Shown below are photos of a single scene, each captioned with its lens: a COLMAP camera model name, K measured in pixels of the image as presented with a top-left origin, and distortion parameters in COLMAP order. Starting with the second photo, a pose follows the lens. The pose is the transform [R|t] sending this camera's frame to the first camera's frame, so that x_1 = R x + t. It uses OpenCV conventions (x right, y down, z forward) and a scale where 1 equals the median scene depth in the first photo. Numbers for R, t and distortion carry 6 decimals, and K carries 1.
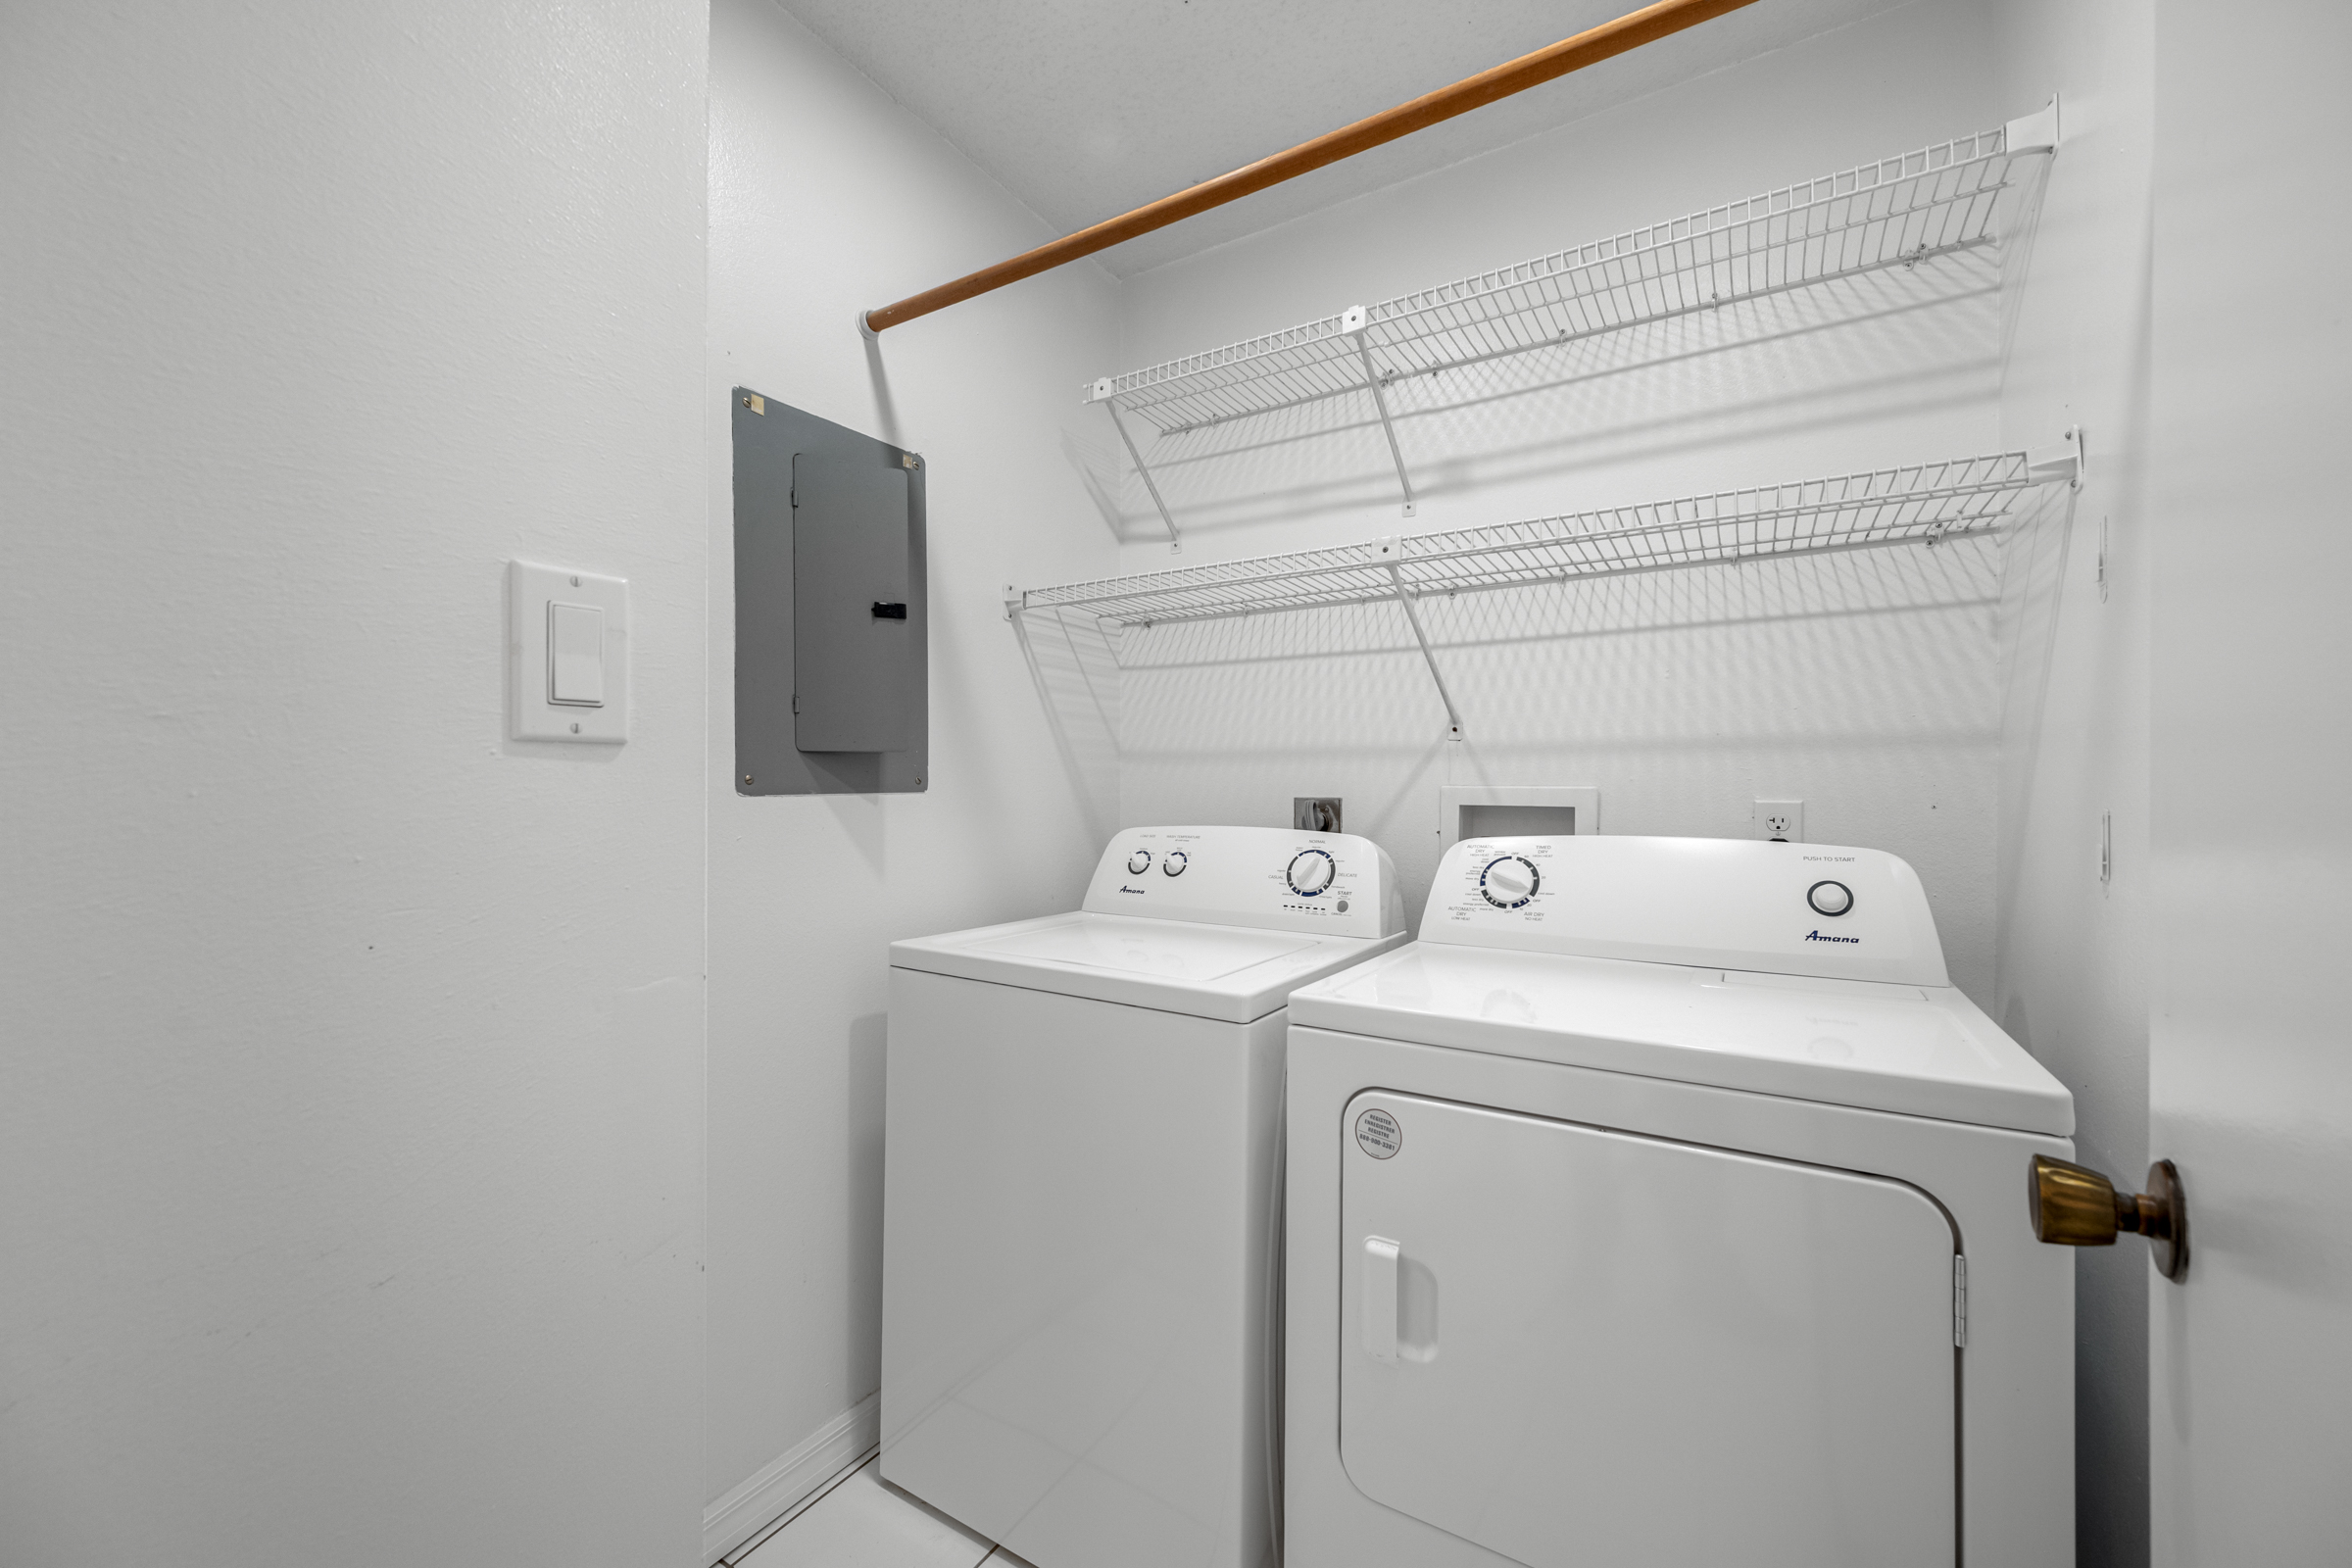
lens RADIAL K [[933.7, 0, 1183.5], [0, 933.7, 773.6], [0, 0, 1]] dist [0.001363, -0.000017]
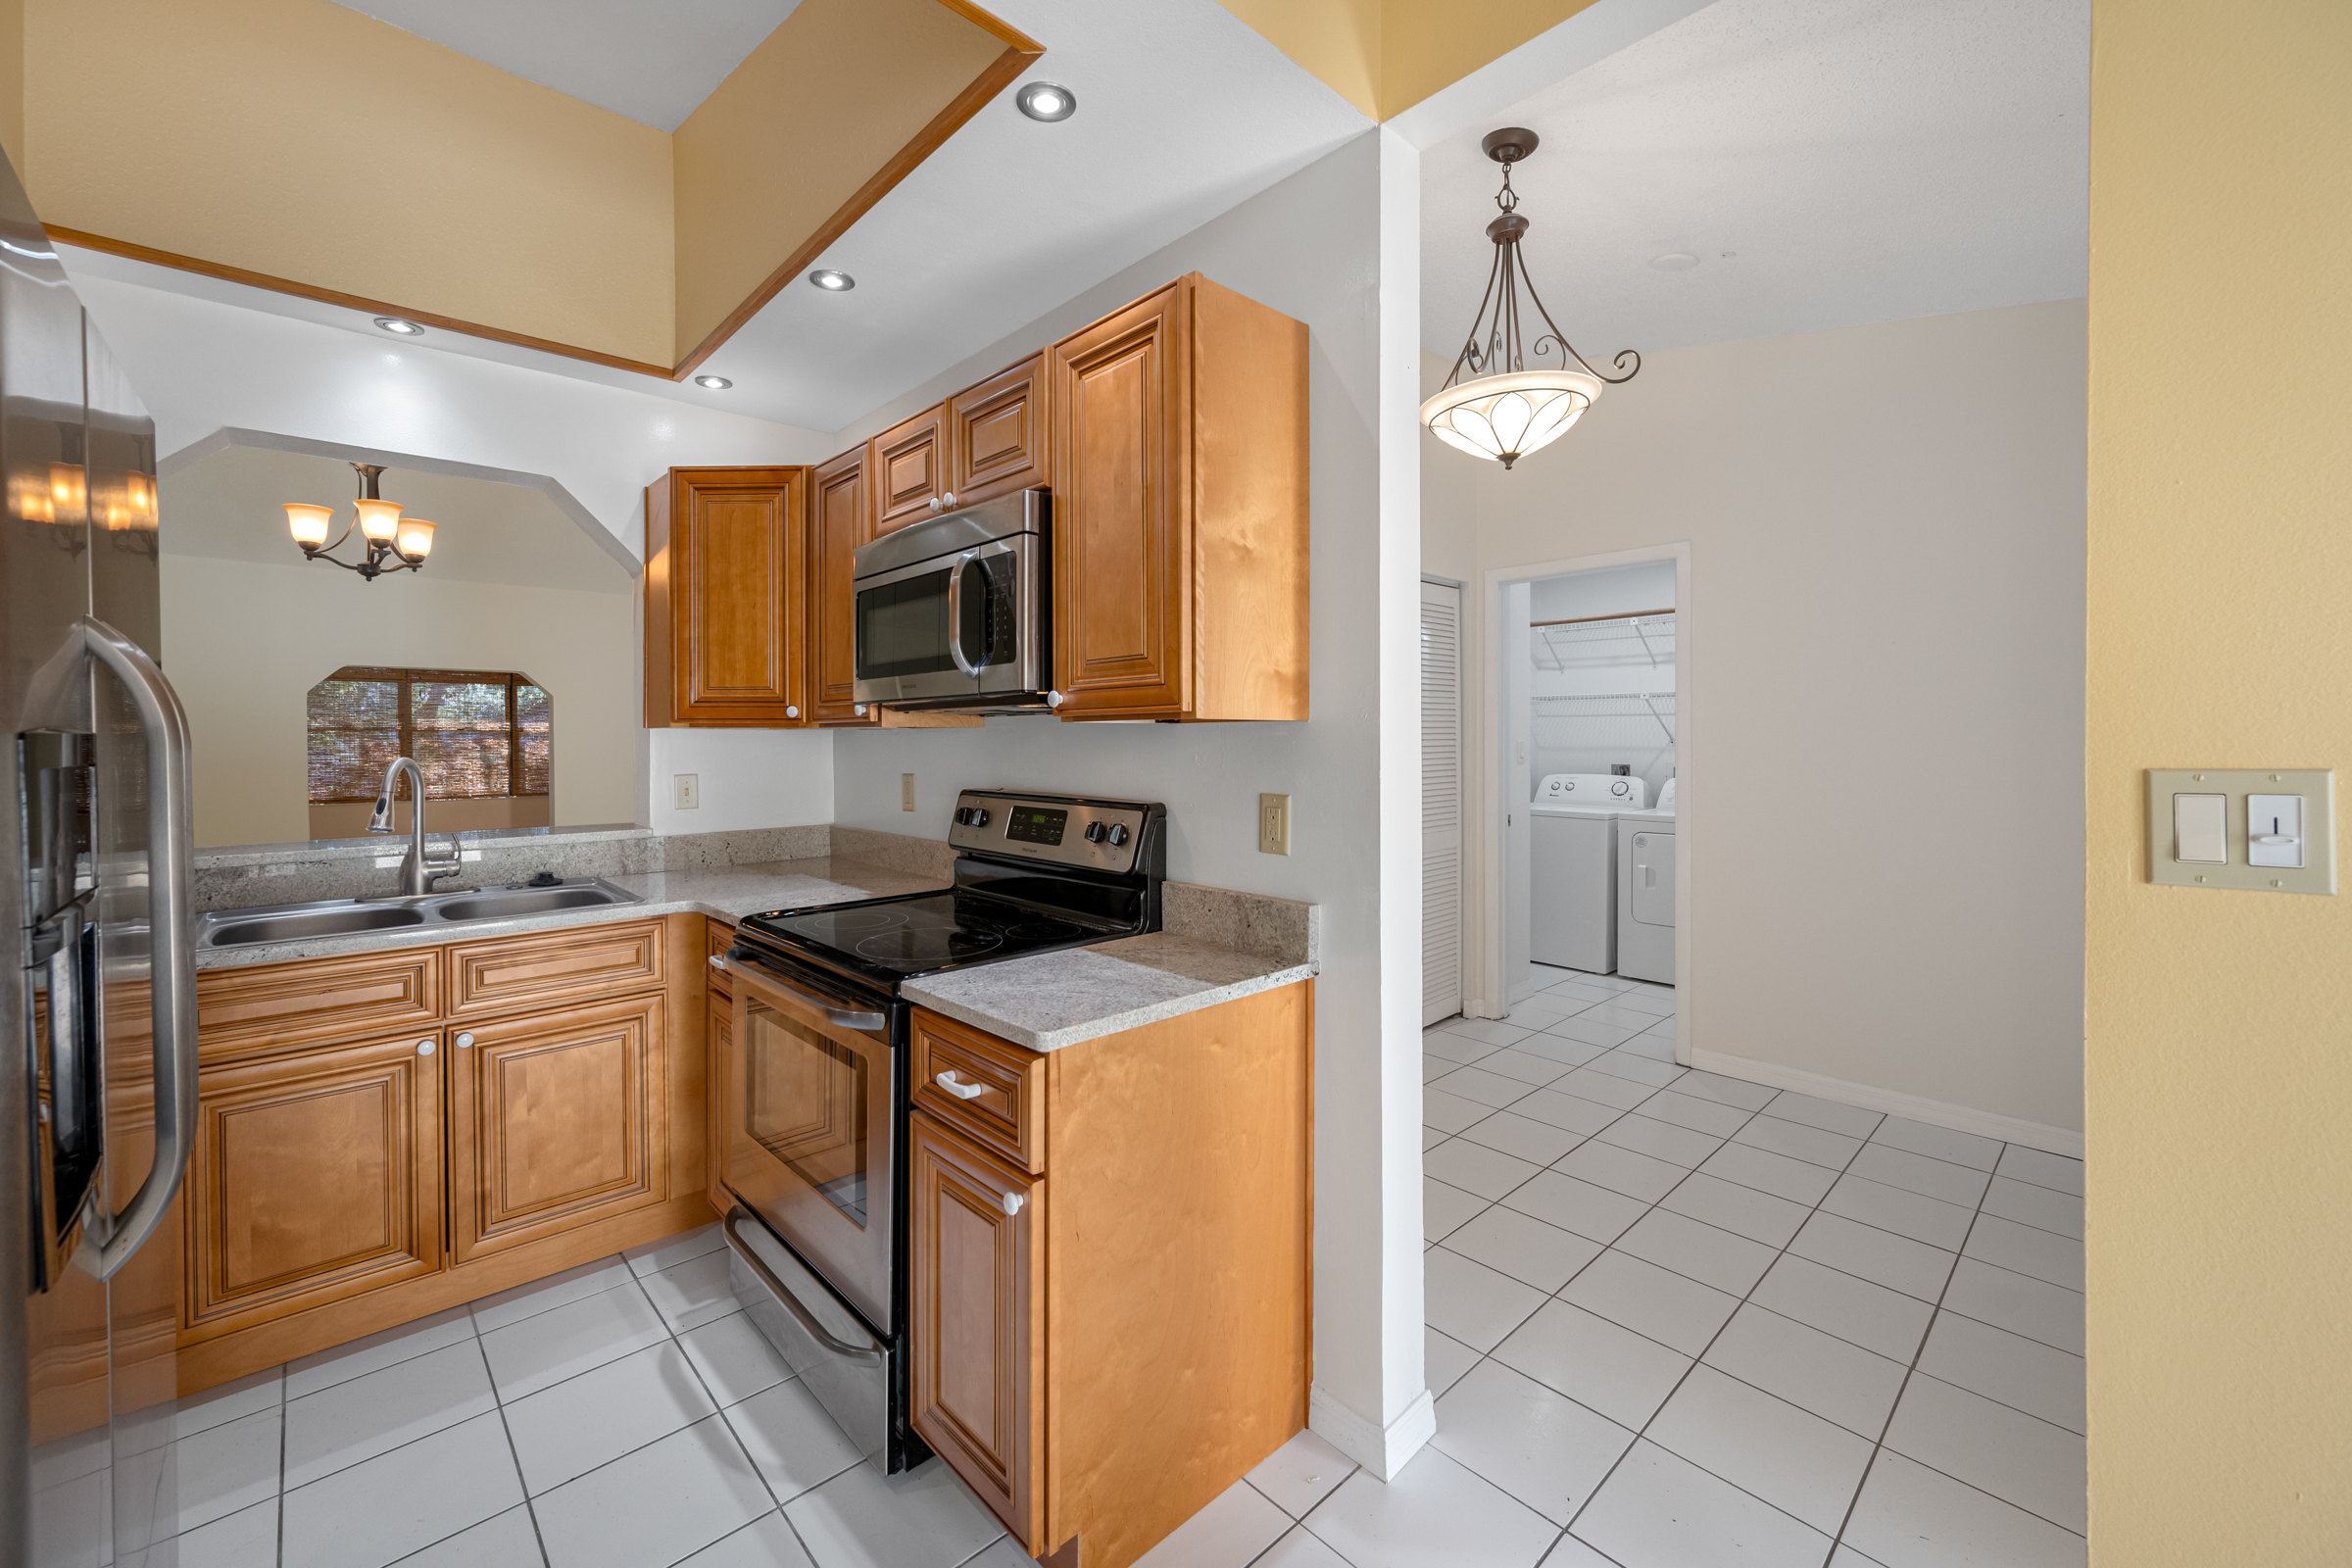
lens RADIAL K [[939.4, 0, 1174.2], [0, 939.4, 737.0], [0, 0, 1]] dist [-0.000555, -0.000286]
pose [[0.963237, -0.006137, -0.268584, -0.431364], [0.009778, 0.999878, 0.012218, -0.114368], [0.268476, -0.014394, 0.963179, -2.306545]]
